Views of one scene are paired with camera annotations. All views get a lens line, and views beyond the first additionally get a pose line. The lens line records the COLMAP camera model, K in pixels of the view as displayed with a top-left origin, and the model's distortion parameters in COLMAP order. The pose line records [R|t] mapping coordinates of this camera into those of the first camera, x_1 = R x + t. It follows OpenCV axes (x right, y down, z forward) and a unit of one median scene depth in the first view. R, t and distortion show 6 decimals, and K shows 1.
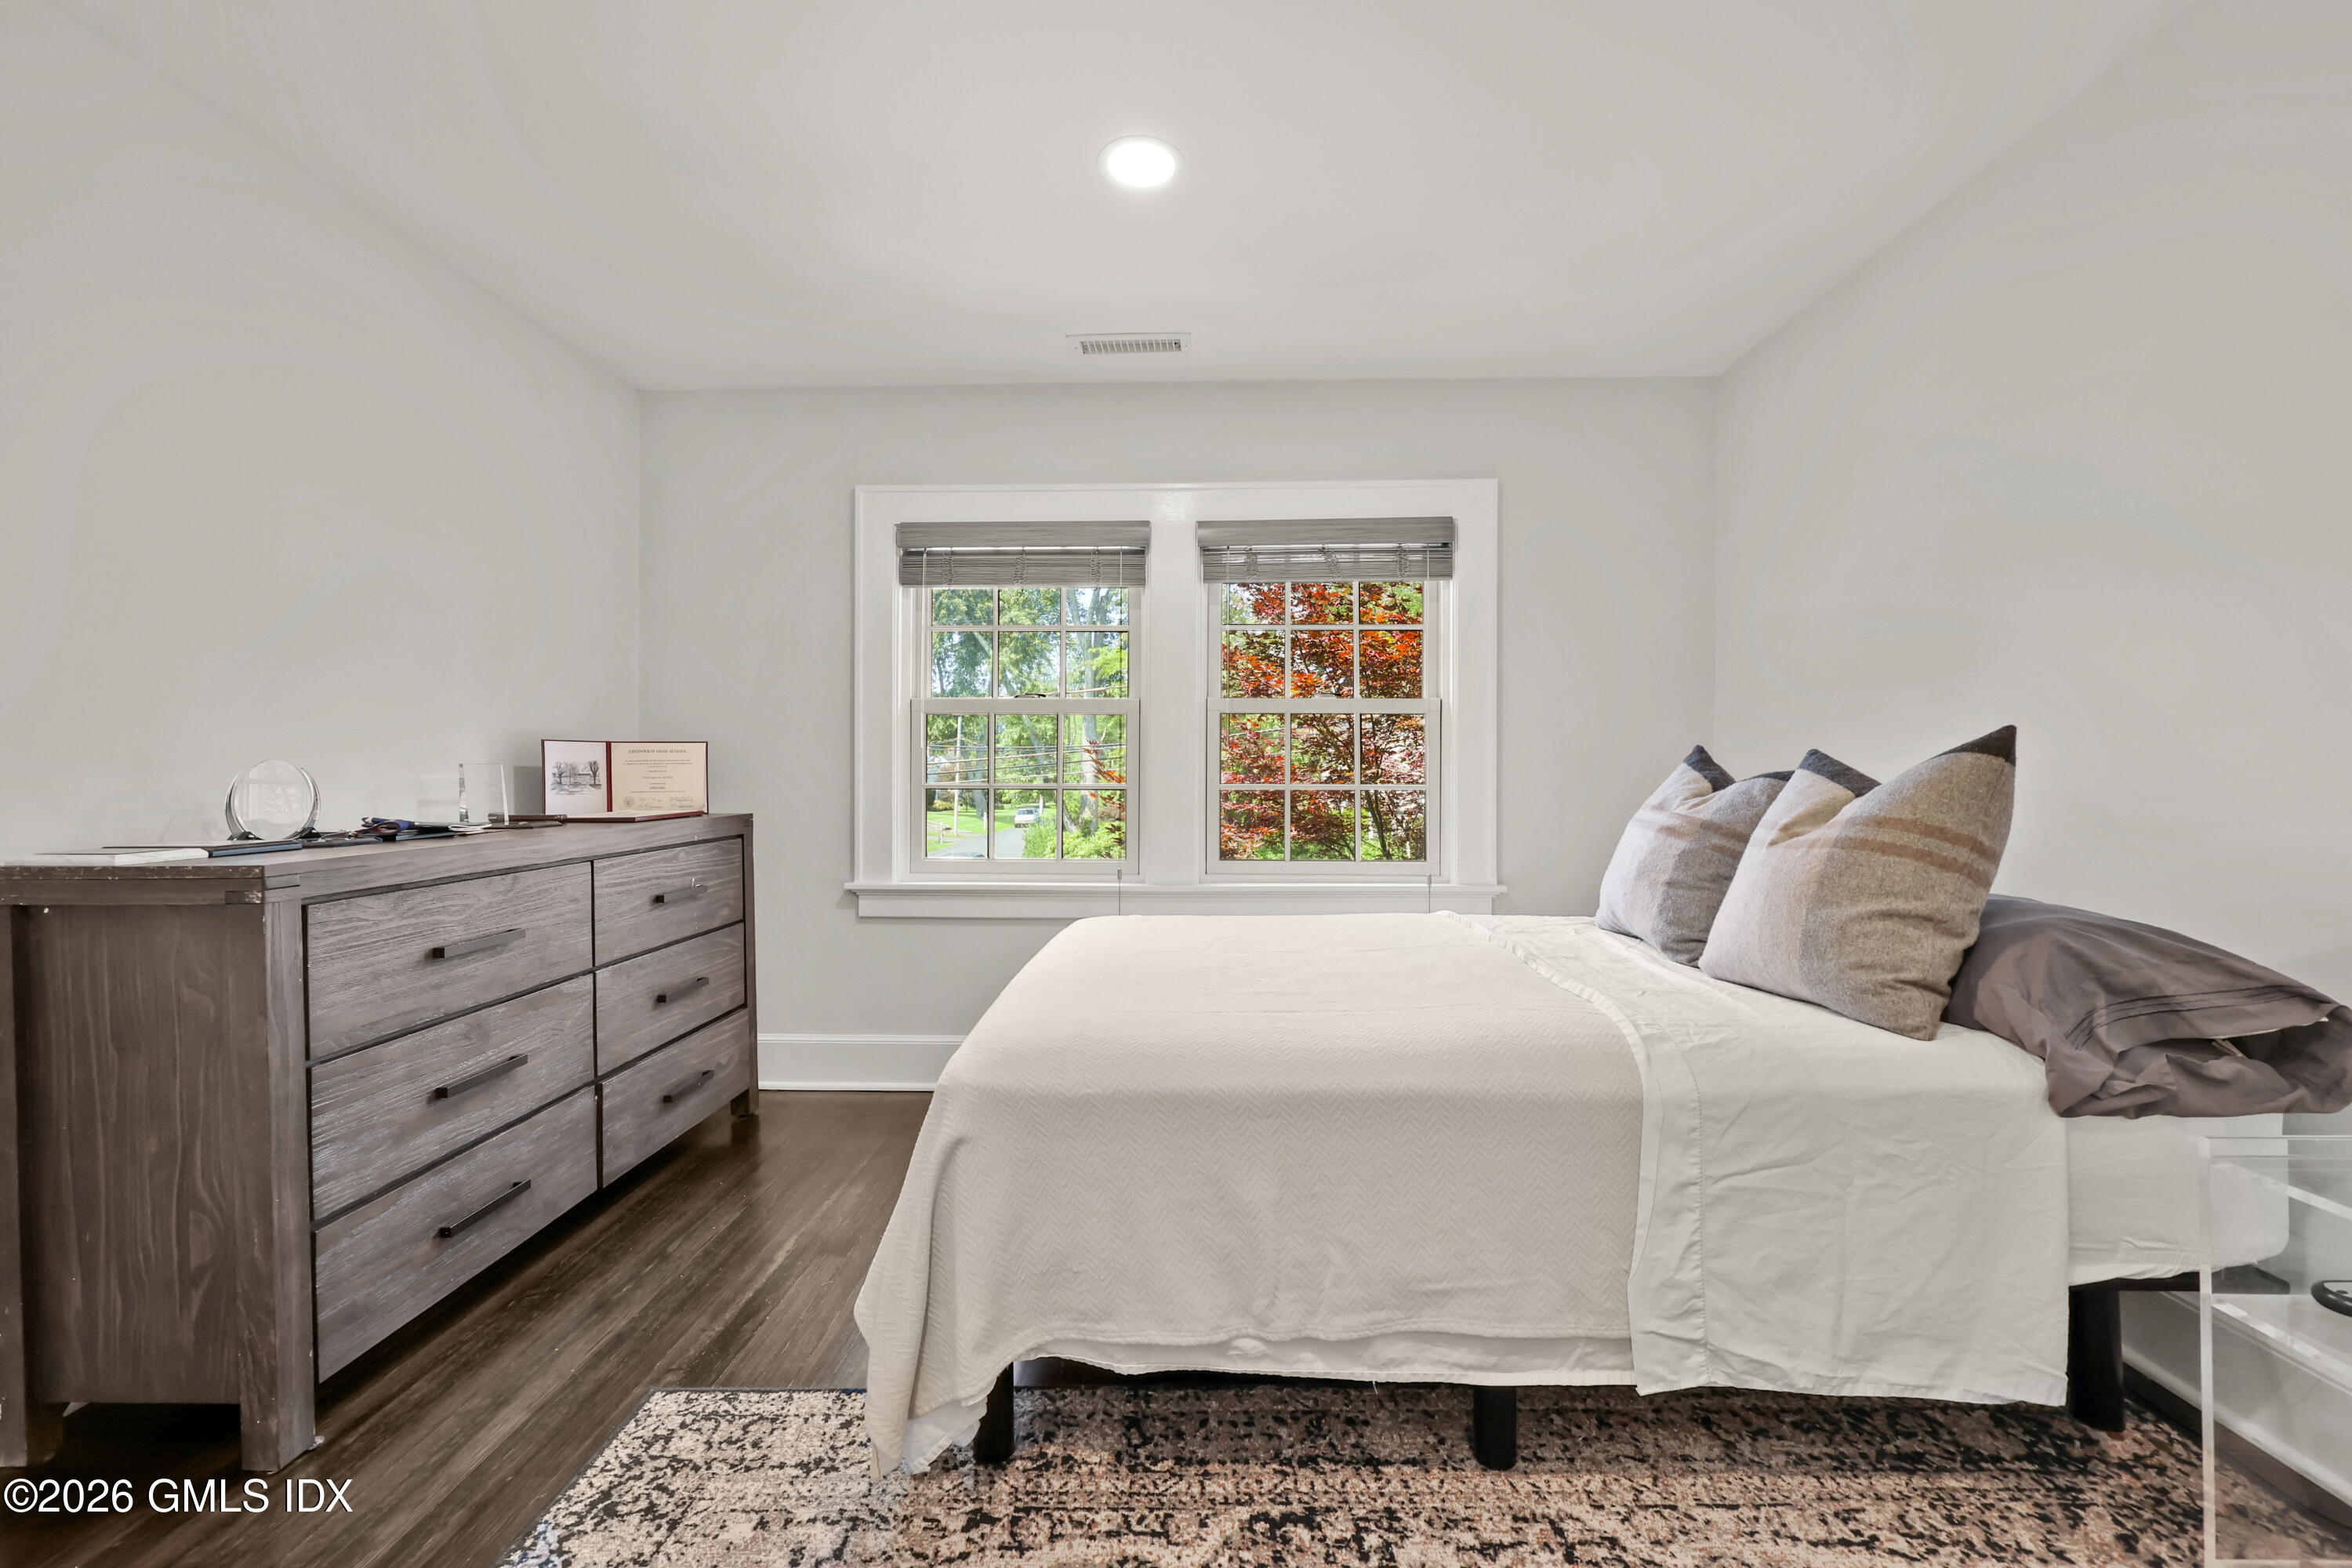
lens RADIAL K [[963.0, 0, 1177.7], [0, 963.0, 774.1], [0, 0, 1]] dist [-0.000389, 0.000122]
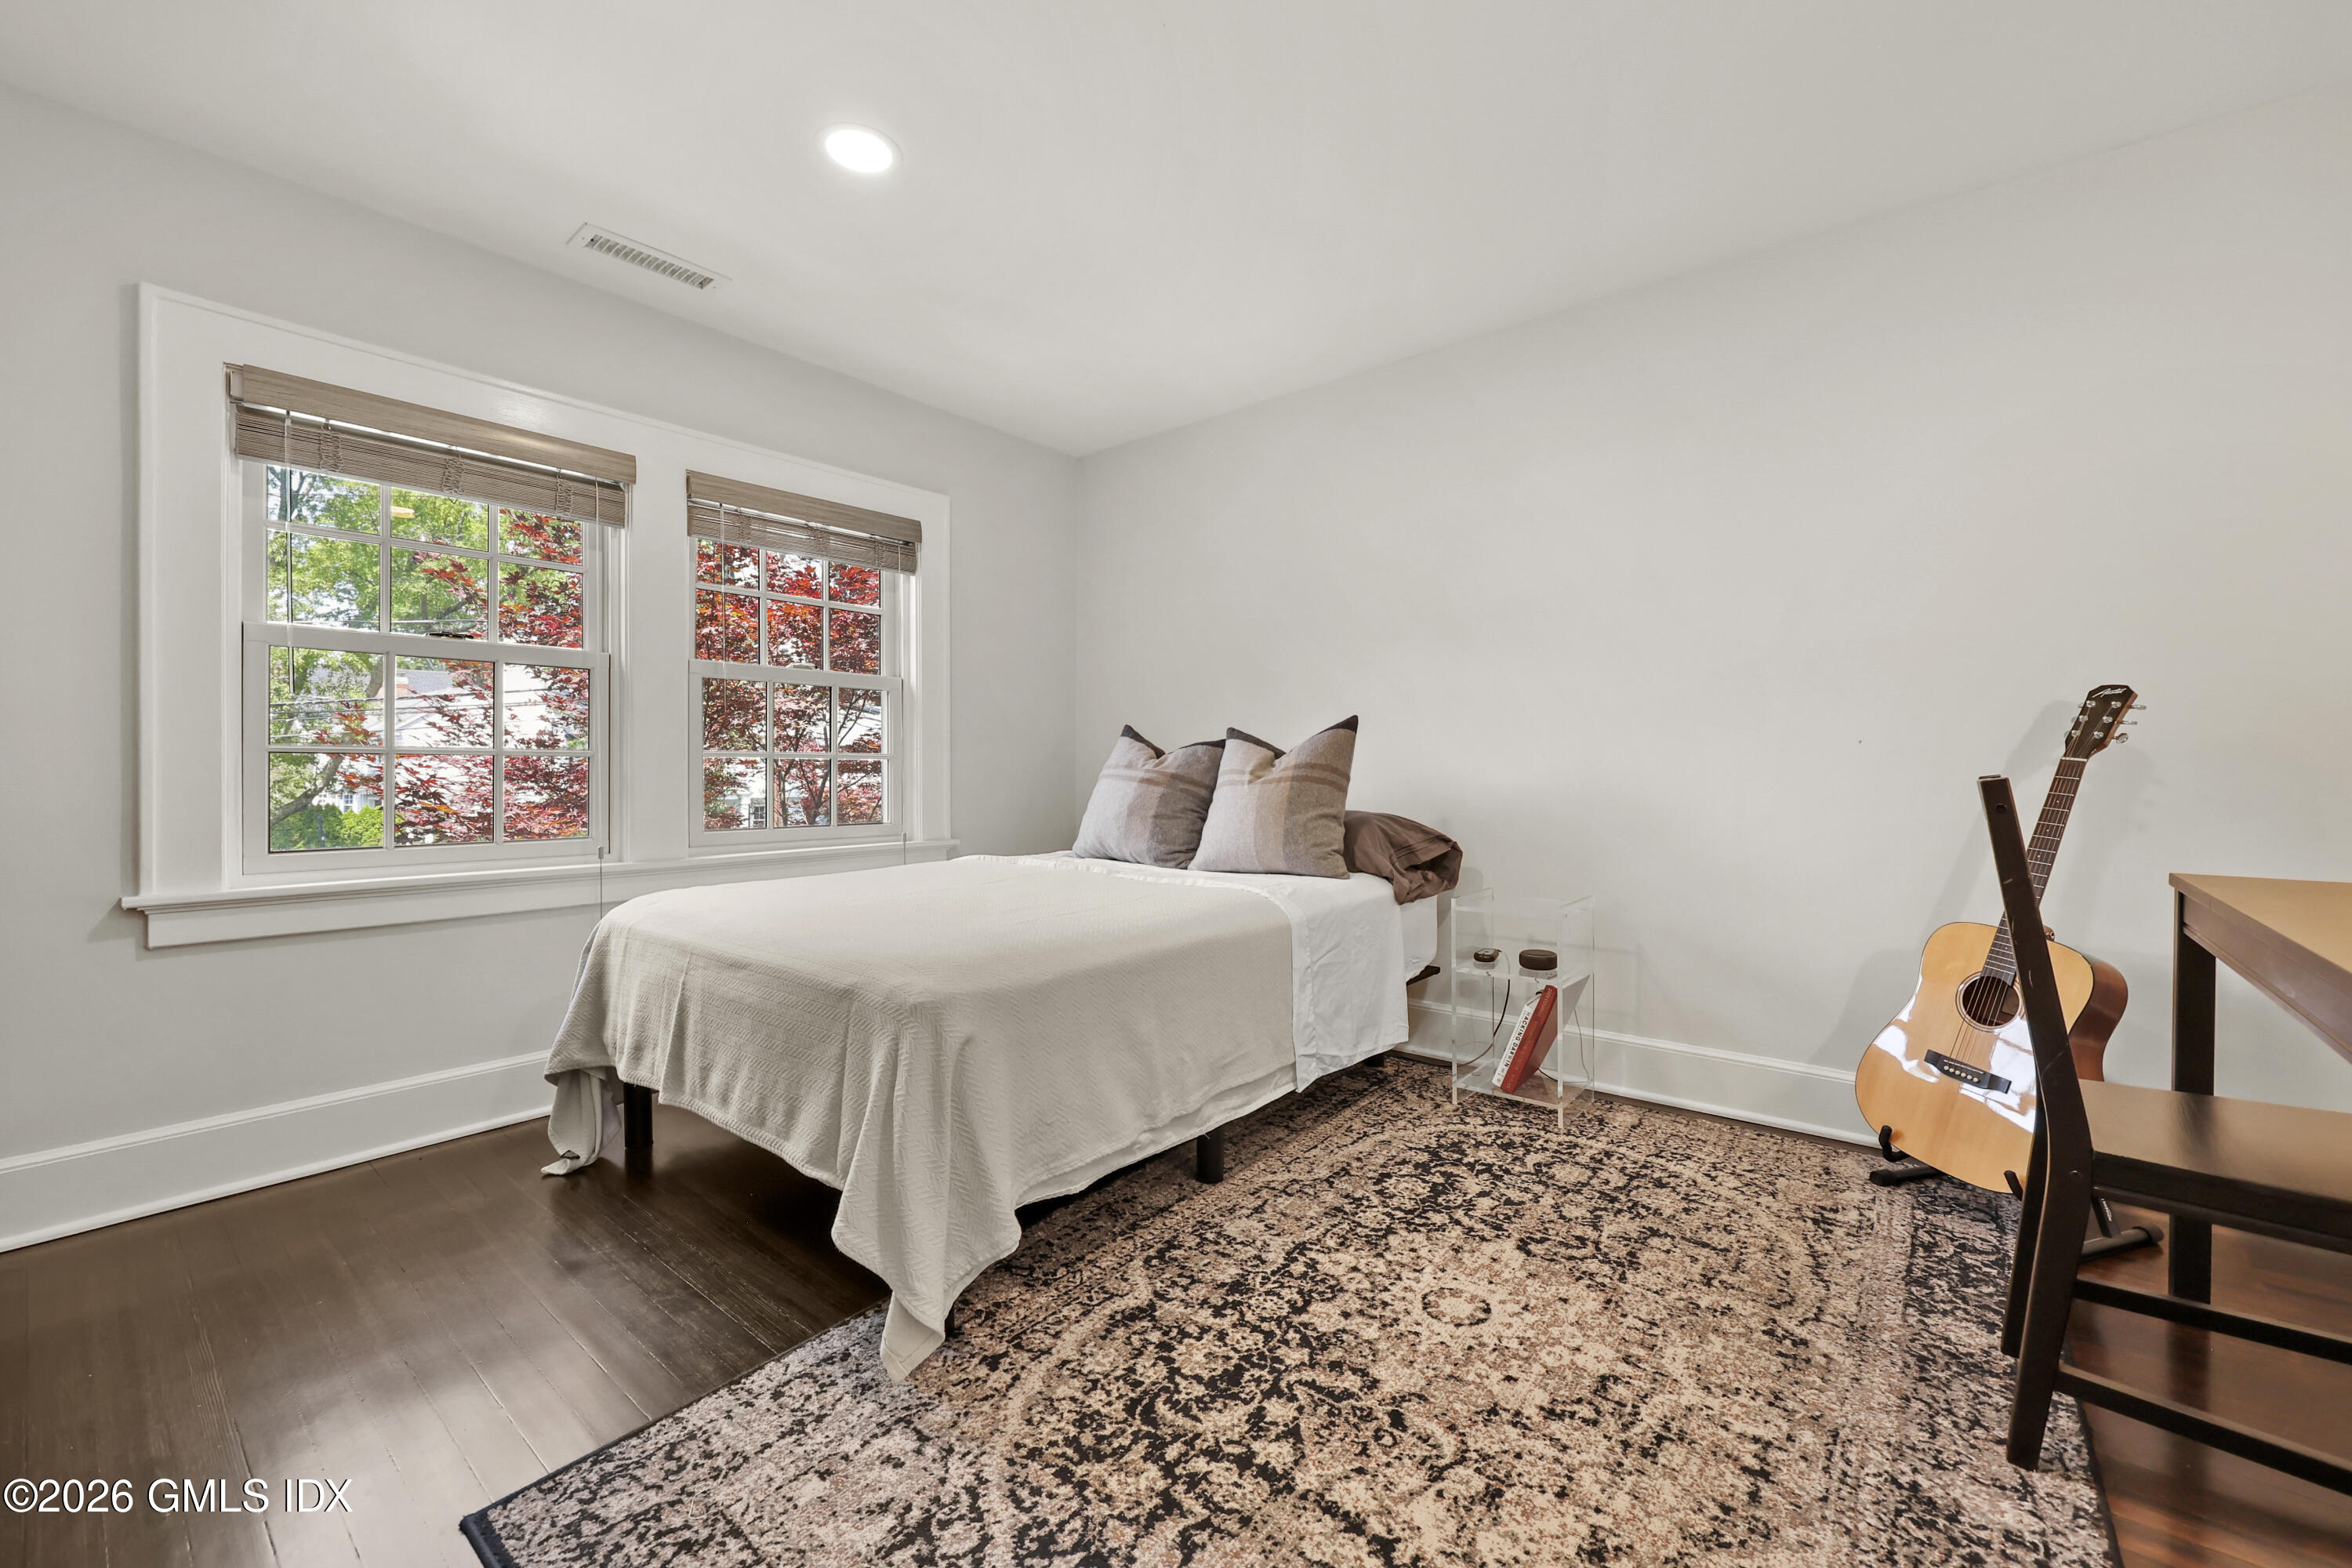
lens RADIAL K [[963.0, 0, 1177.7], [0, 963.0, 774.1], [0, 0, 1]] dist [-0.000389, 0.000122]
pose [[0.608307, -0.005095, 0.793685, -0.882172], [0.000125, 0.999980, 0.006323, 0.055182], [-0.793702, -0.003748, 0.608295, 0.109603]]
